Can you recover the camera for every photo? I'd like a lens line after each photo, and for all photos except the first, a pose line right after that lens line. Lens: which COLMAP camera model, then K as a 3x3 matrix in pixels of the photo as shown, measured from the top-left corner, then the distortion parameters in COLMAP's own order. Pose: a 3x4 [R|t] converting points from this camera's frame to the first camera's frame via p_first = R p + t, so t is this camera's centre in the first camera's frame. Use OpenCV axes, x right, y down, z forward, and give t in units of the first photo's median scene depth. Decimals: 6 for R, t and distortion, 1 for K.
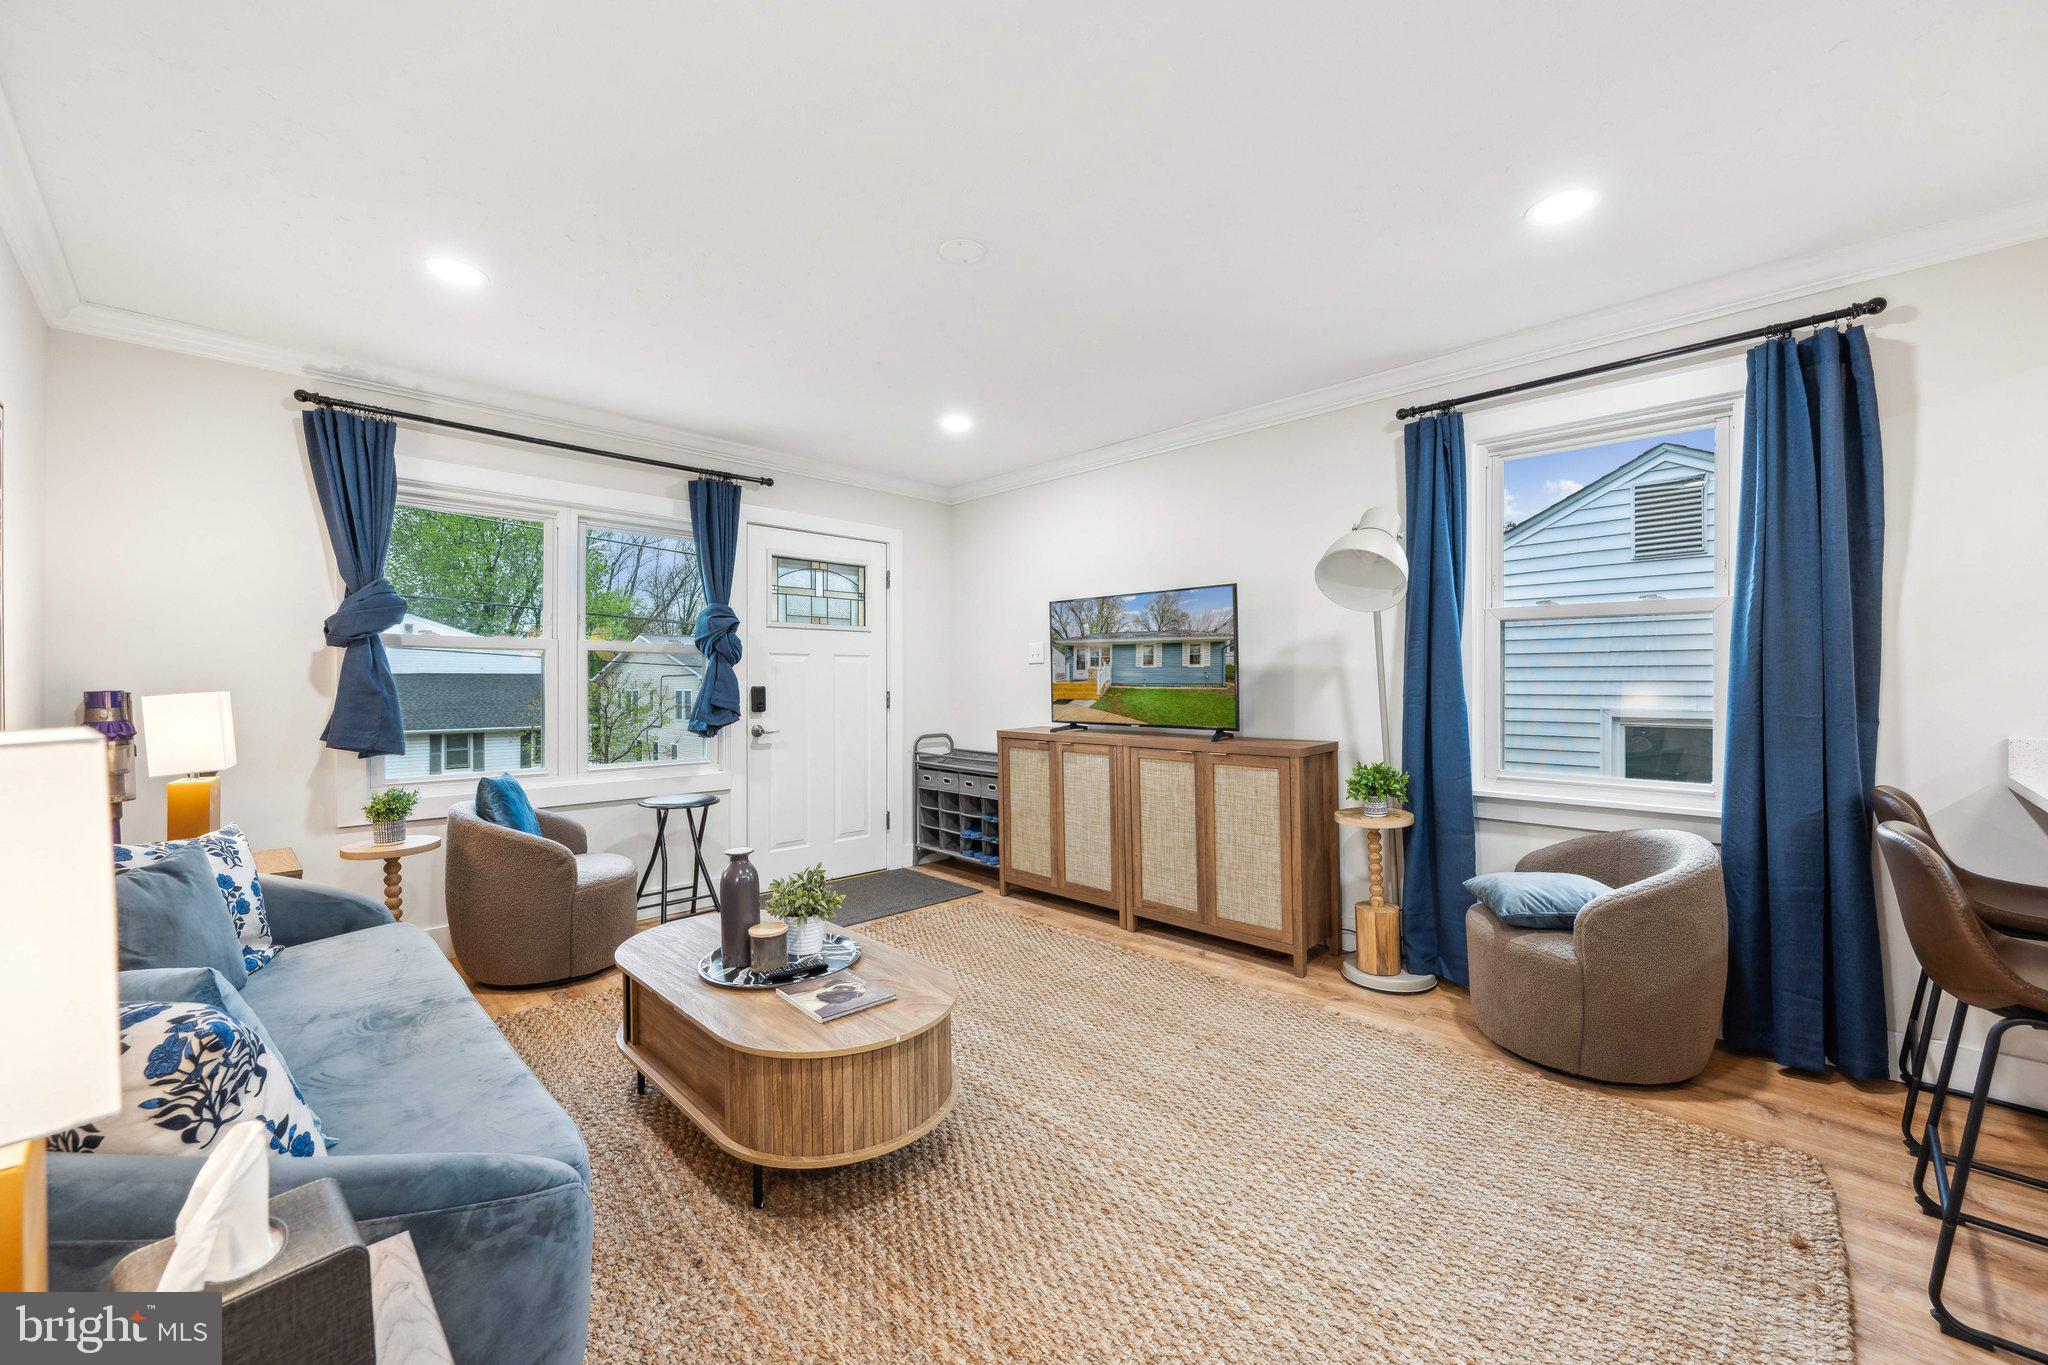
lens RADIAL K [[808.3, 0, 1026.3], [0, 808.3, 678.2], [0, 0, 1]] dist [0.000564, -0.000022]
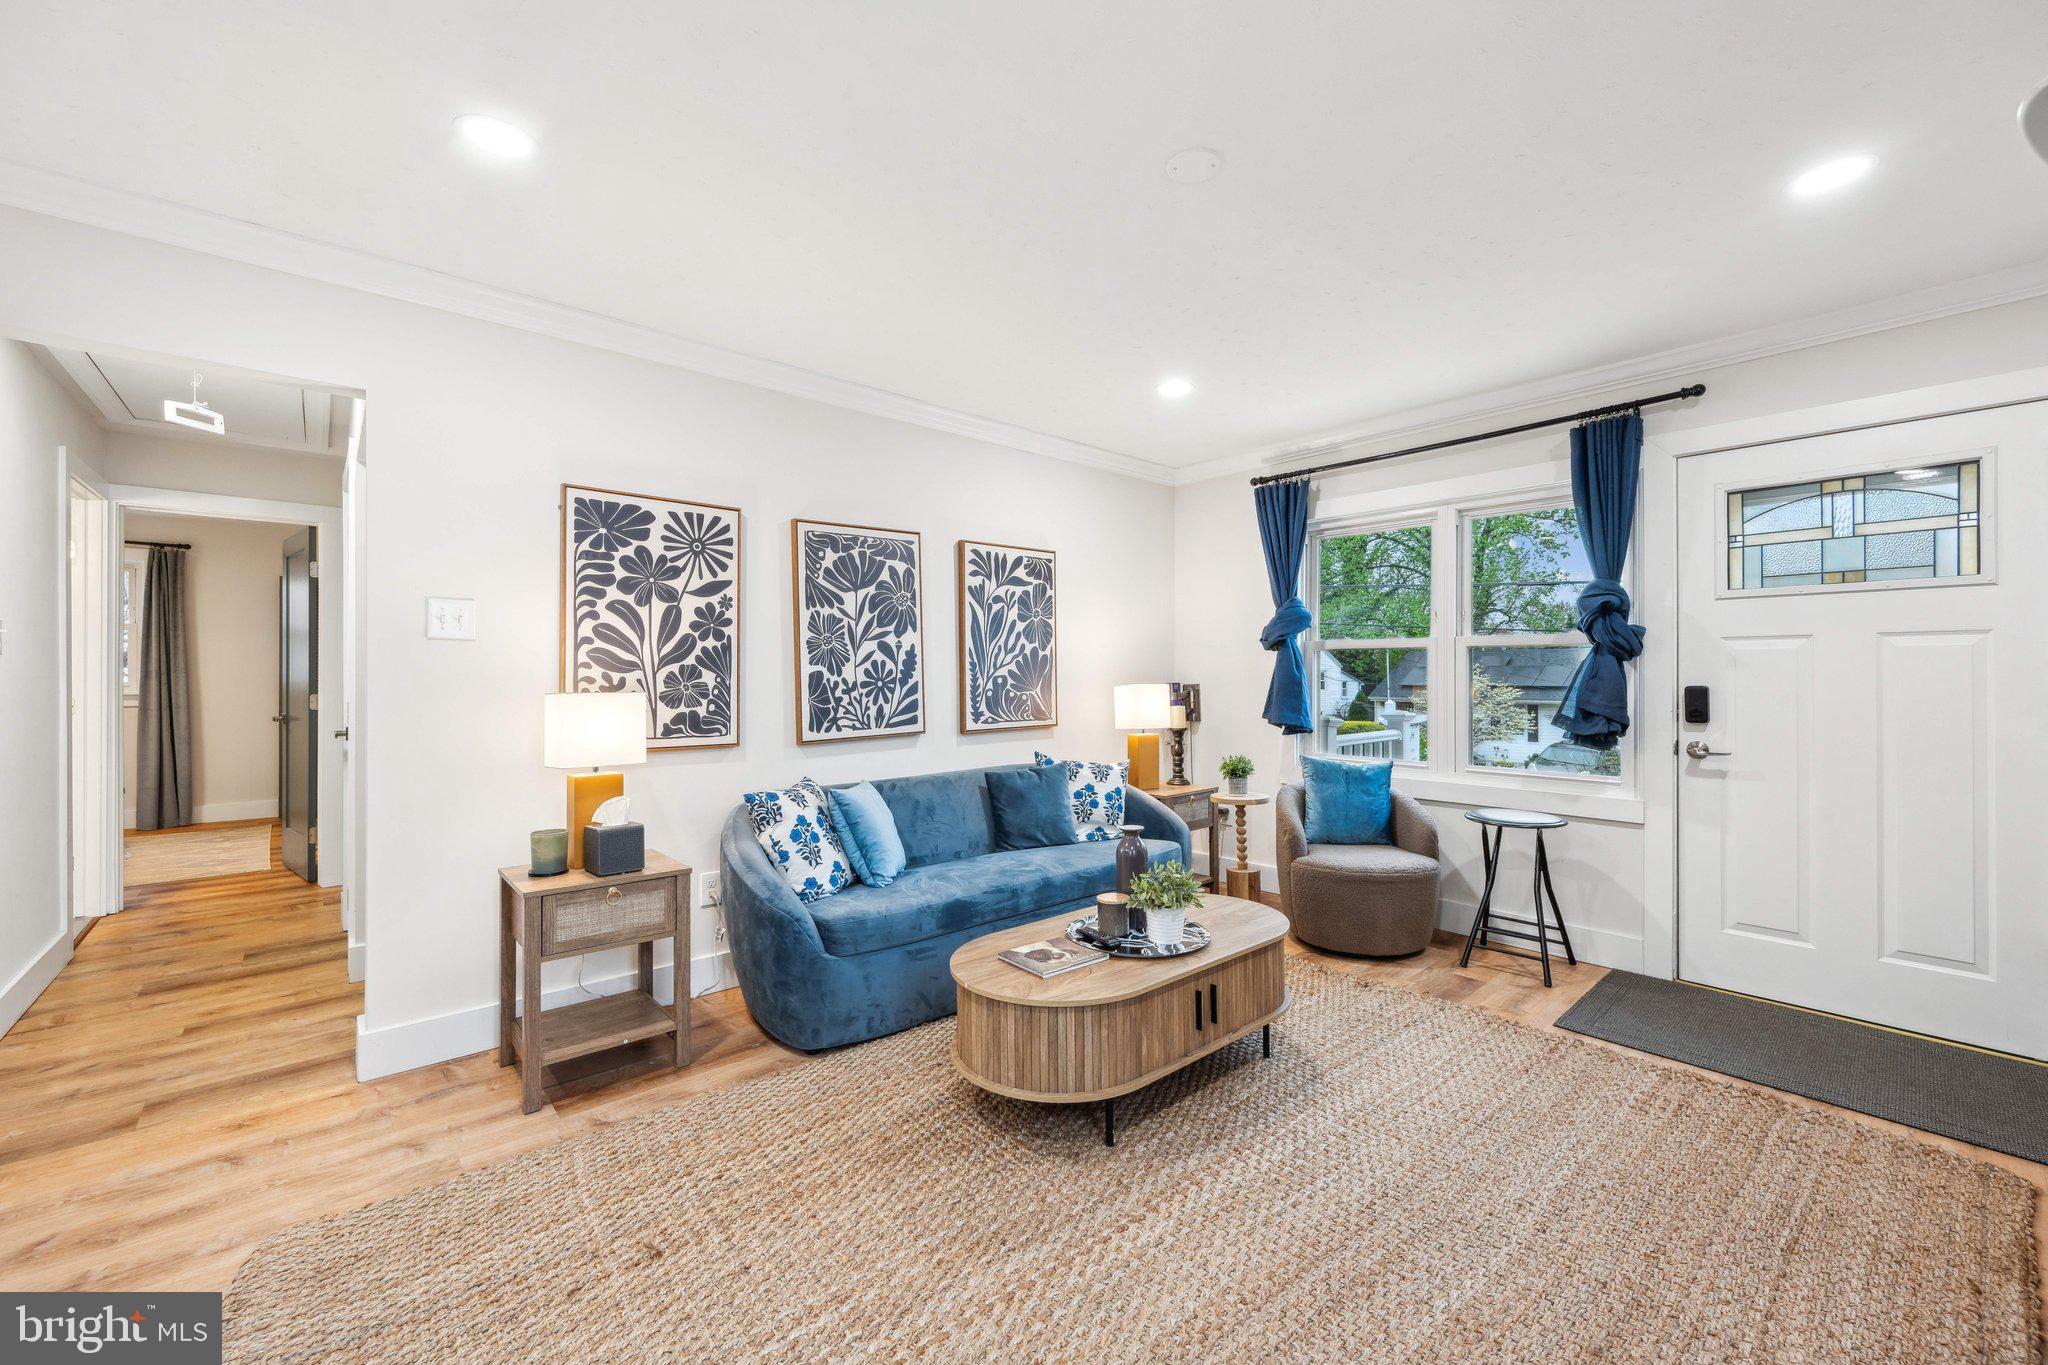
lens RADIAL K [[809.8, 0, 1023.8], [0, 809.8, 674.1], [0, 0, 1]] dist [0.000098, 0.000265]
pose [[-0.065541, -0.001338, -0.997849, 0.501876], [0.004278, 0.999990, -0.001622, -0.001945], [0.997841, -0.004375, -0.065535, 0.577985]]
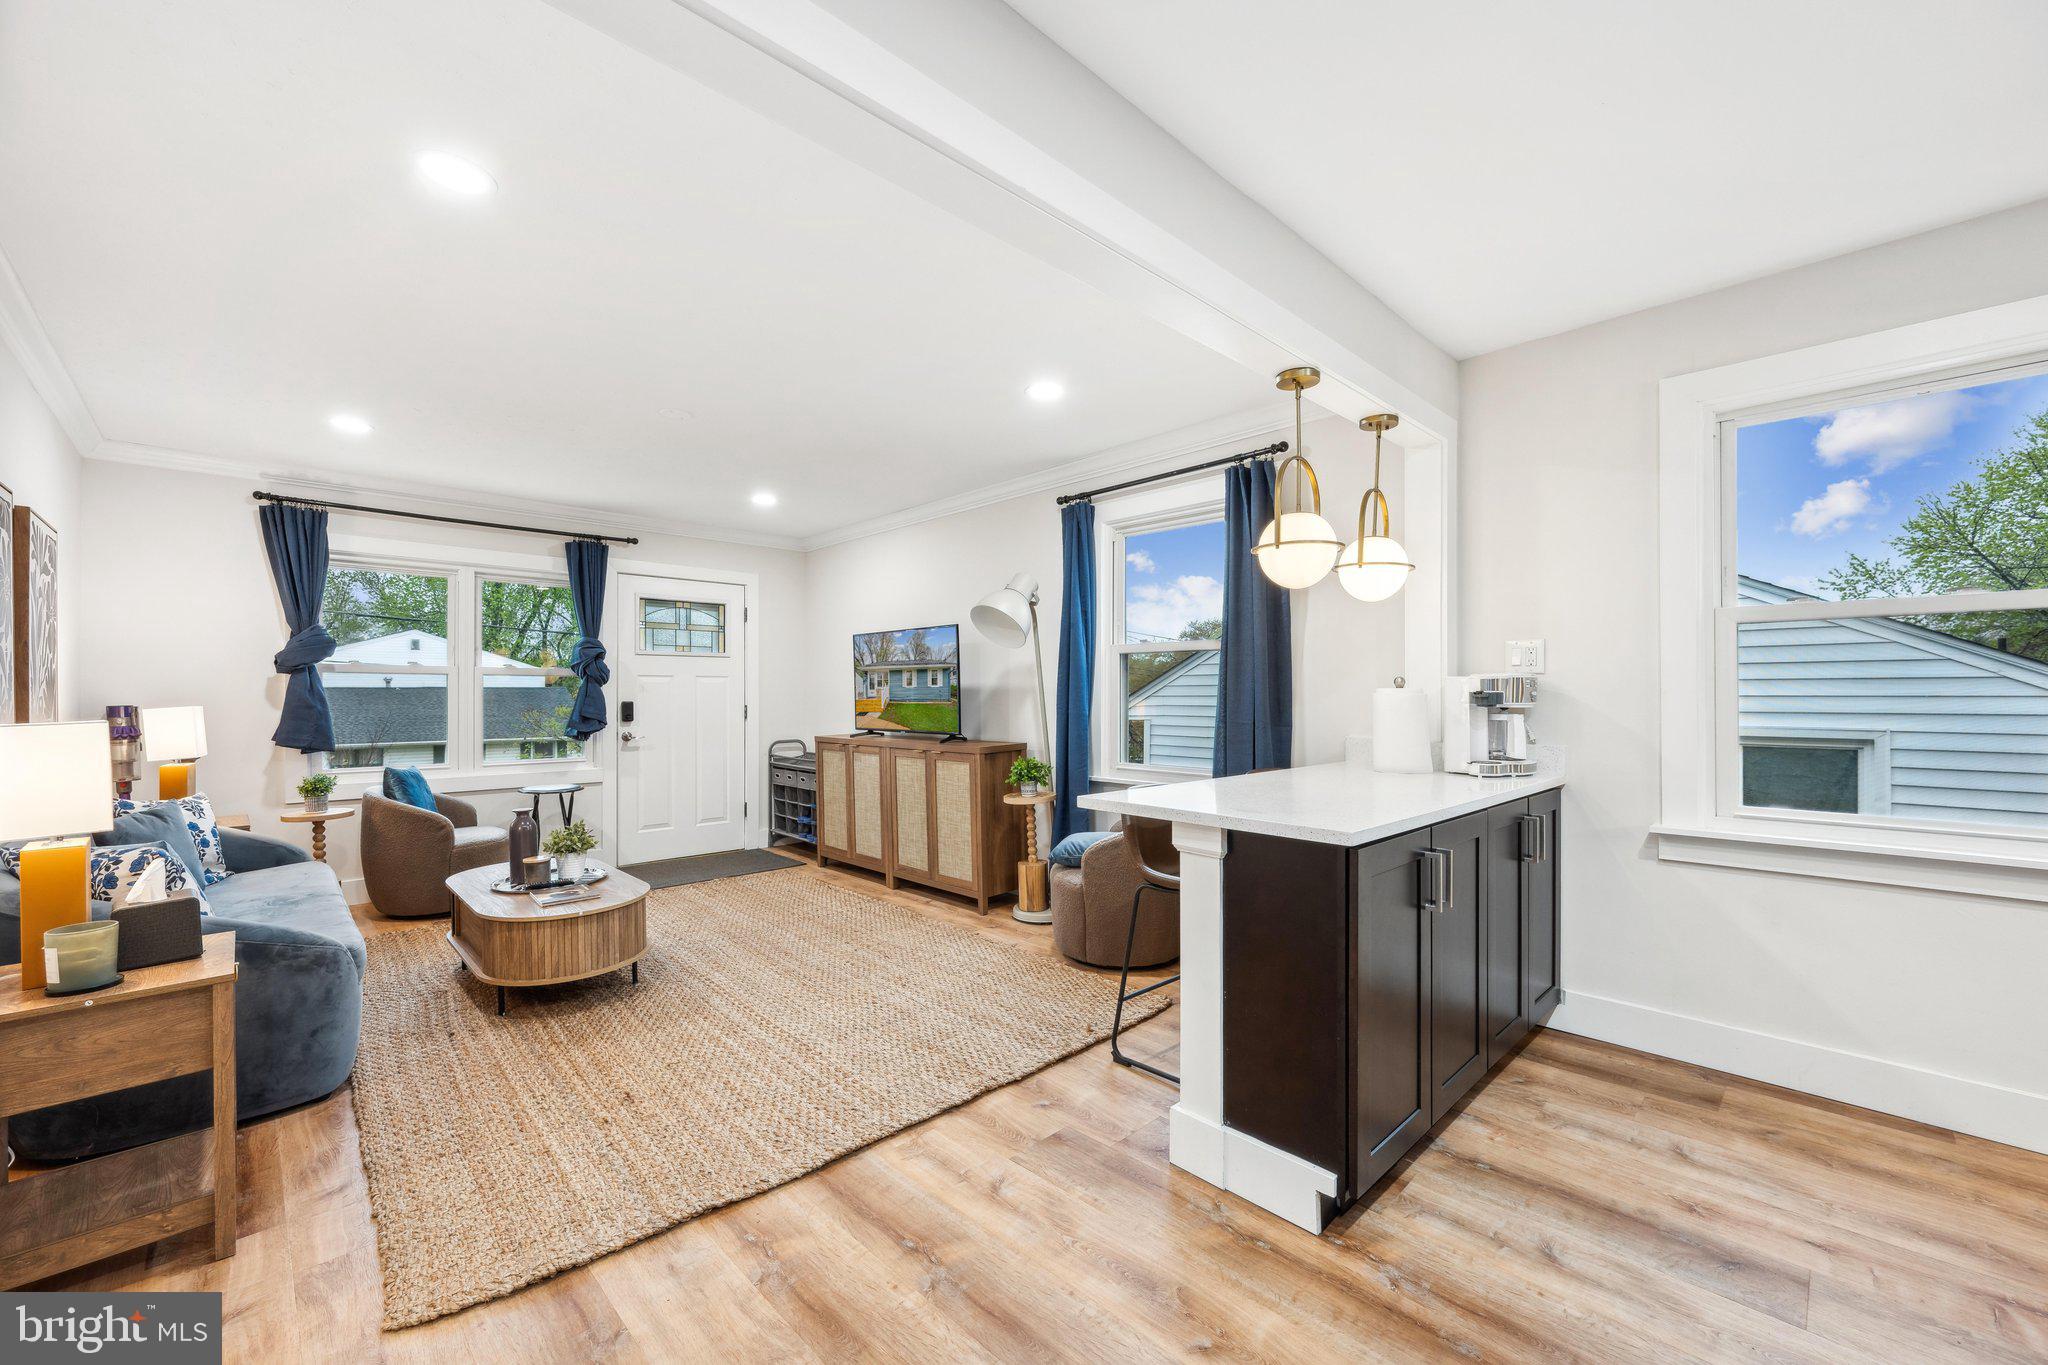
lens RADIAL K [[814.9, 0, 1025.9], [0, 814.9, 691.6], [0, 0, 1]] dist [0.000237, -0.000065]
pose [[0.999832, -0.000741, -0.018323, 0.395211], [0.000752, 1.000000, 0.000581, -0.007020], [0.018323, -0.000595, 0.999832, -0.334184]]
